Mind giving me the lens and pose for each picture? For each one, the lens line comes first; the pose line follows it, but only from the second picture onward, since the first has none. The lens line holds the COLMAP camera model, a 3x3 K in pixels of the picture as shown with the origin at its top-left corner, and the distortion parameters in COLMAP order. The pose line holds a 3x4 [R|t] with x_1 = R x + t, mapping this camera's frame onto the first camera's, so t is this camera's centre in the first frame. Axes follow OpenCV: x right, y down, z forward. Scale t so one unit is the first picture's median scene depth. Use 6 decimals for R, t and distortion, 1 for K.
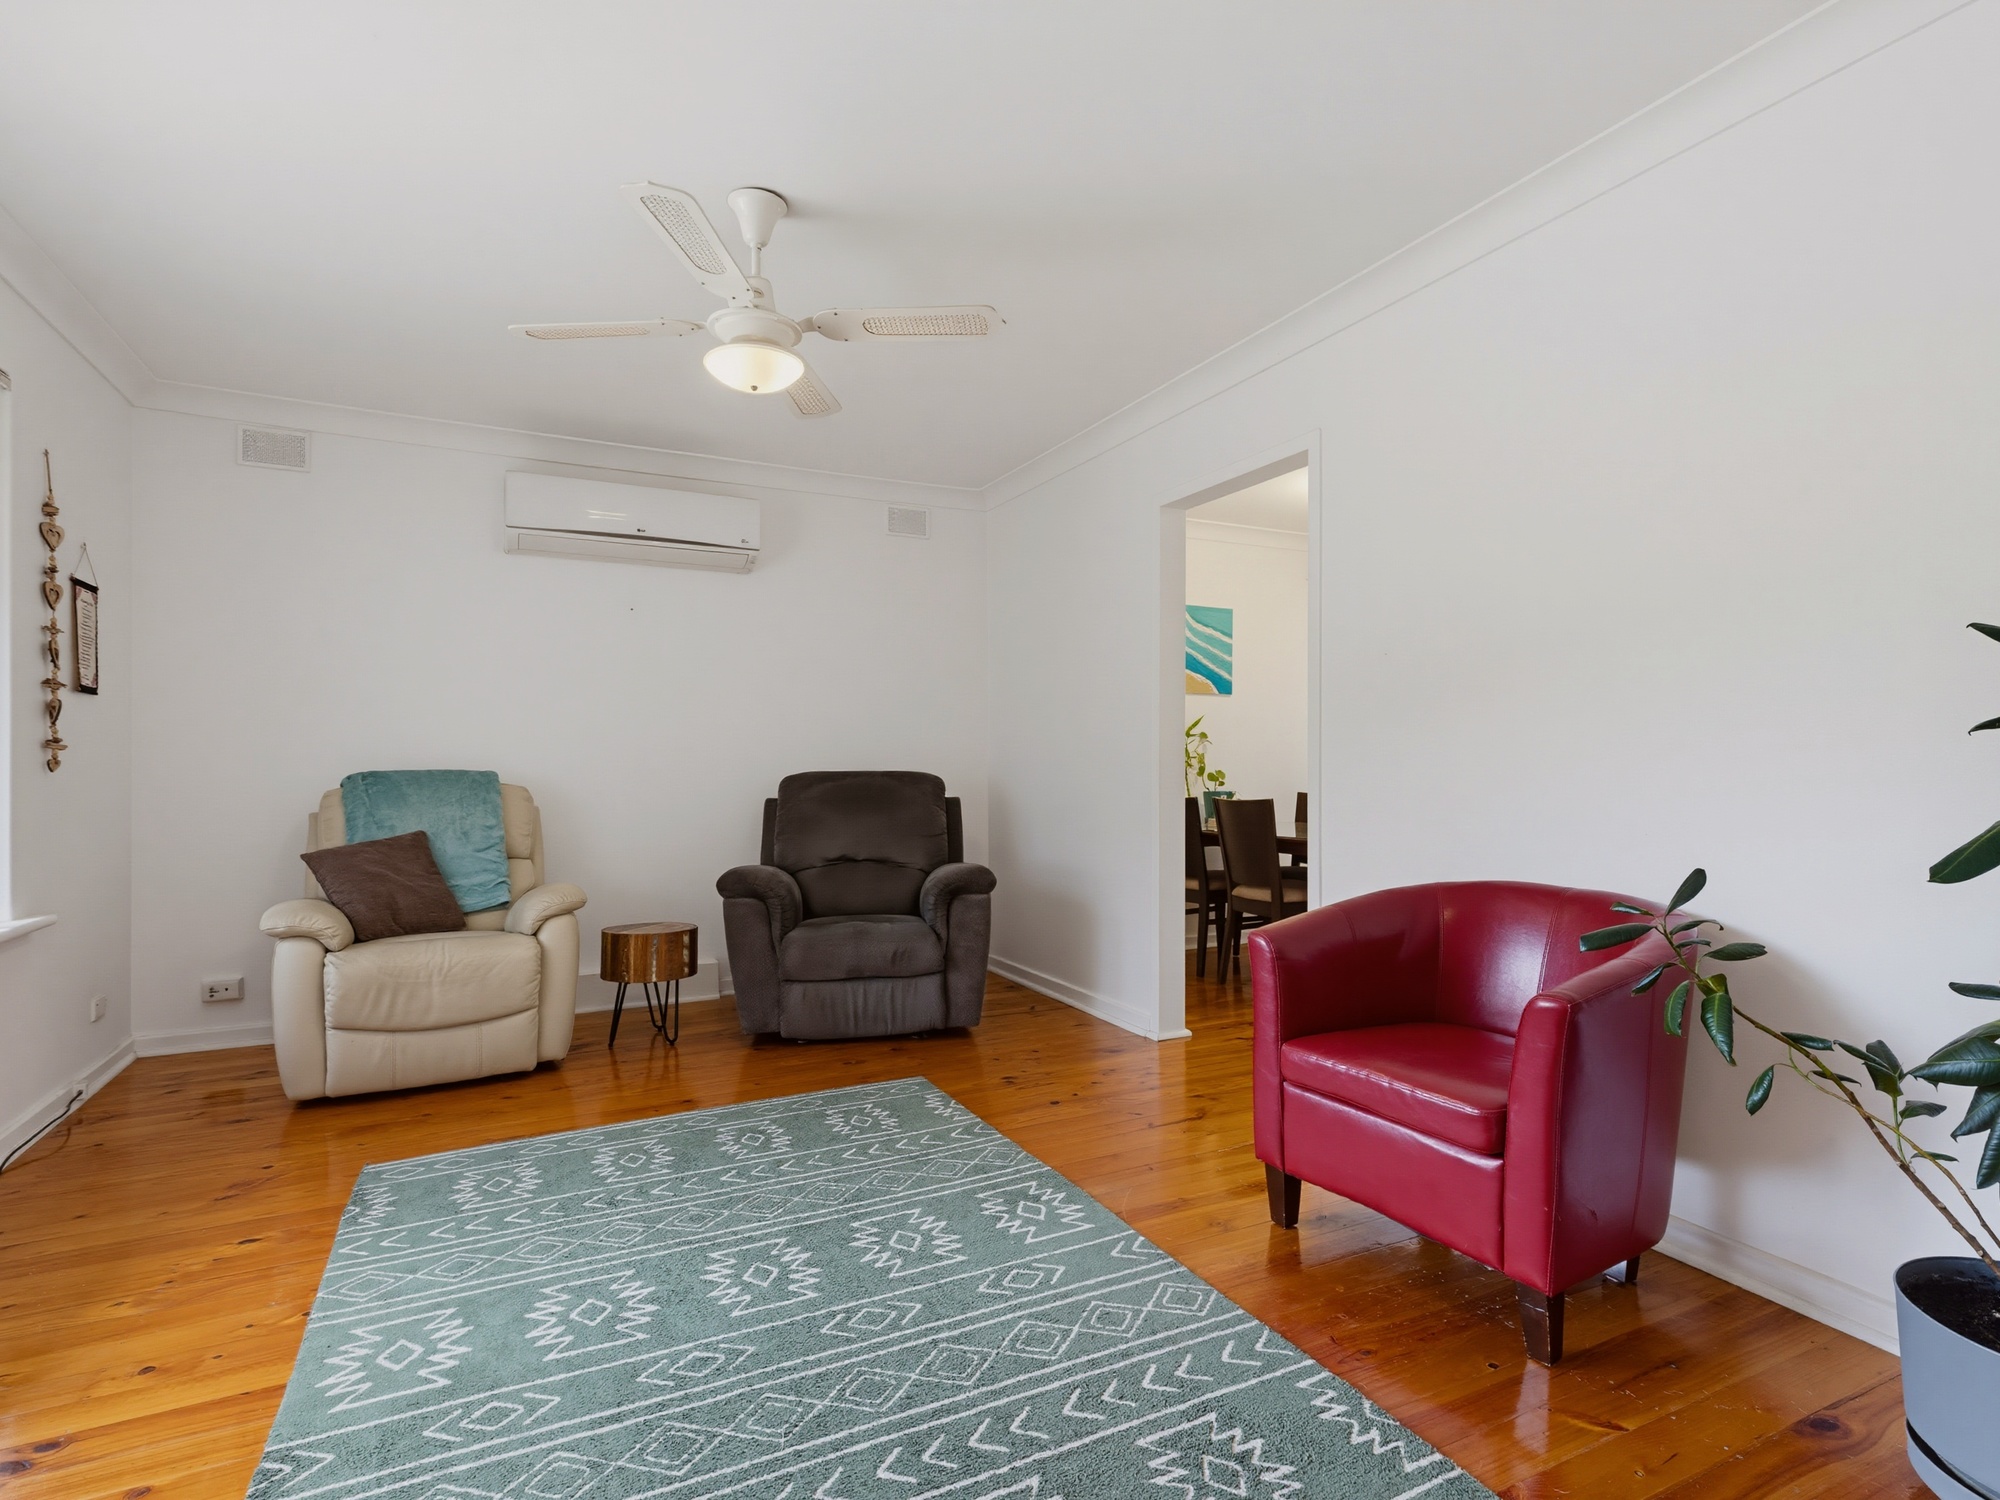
lens RADIAL K [[1025.7, 0, 1007.8], [0, 1025.7, 773.1], [0, 0, 1]] dist [-0.001700, -0.000471]
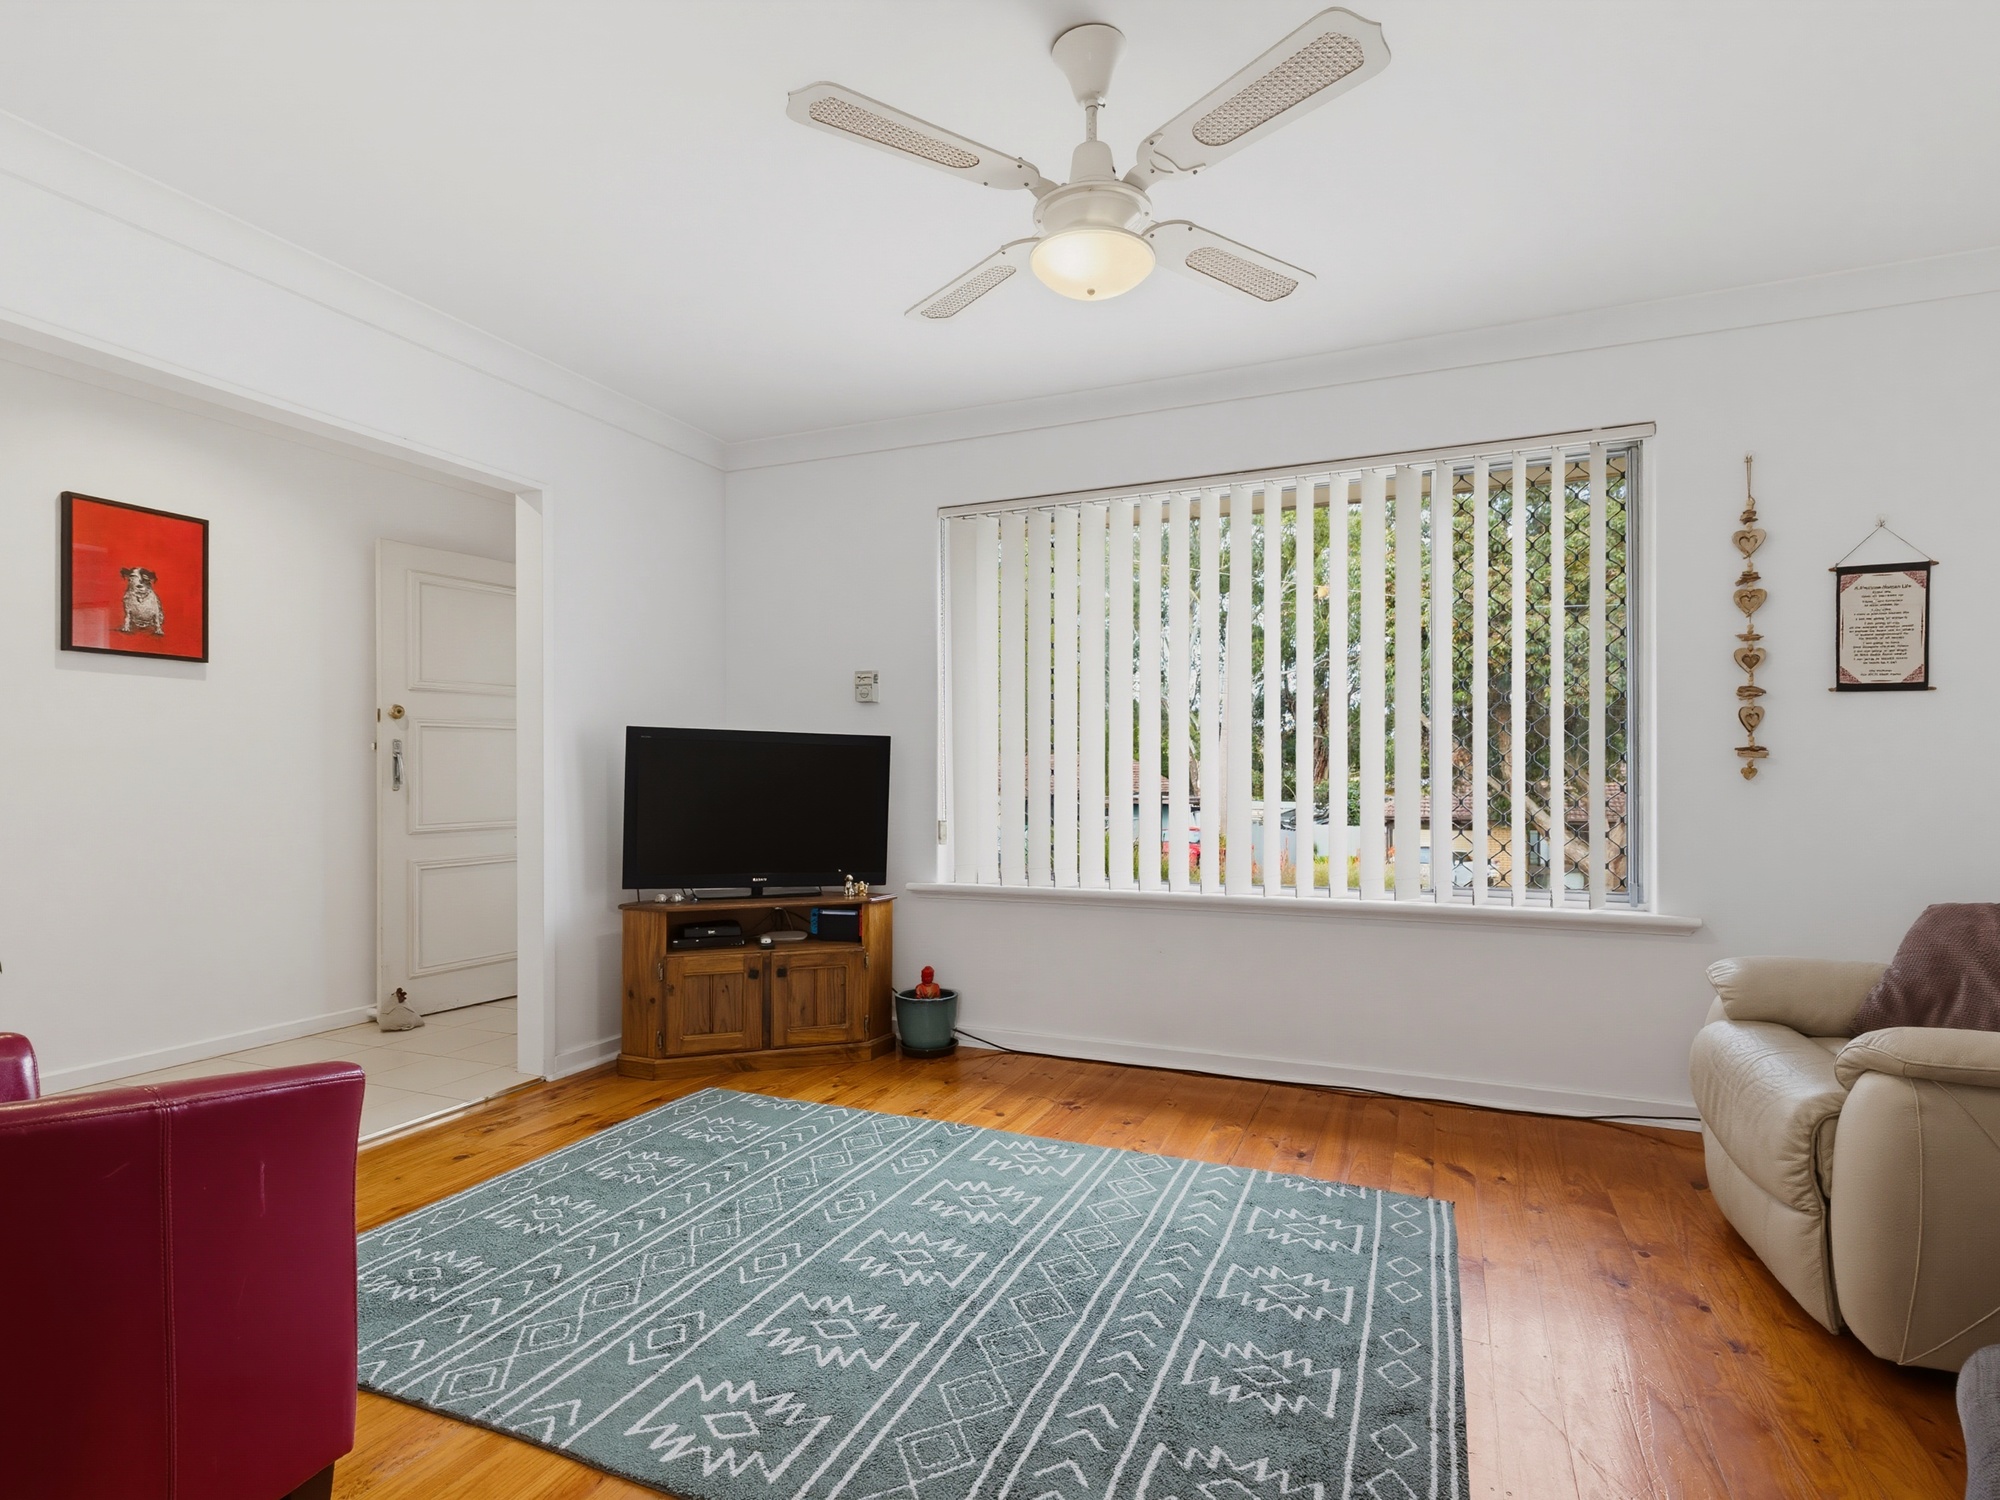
lens RADIAL K [[1025.7, 0, 1007.8], [0, 1025.7, 773.1], [0, 0, 1]] dist [-0.001700, -0.000471]
pose [[-0.760116, 0.001983, -0.649785, 0.342101], [-0.003856, 0.999964, 0.007562, -0.016521], [0.649776, 0.008254, -0.760081, 1.712570]]
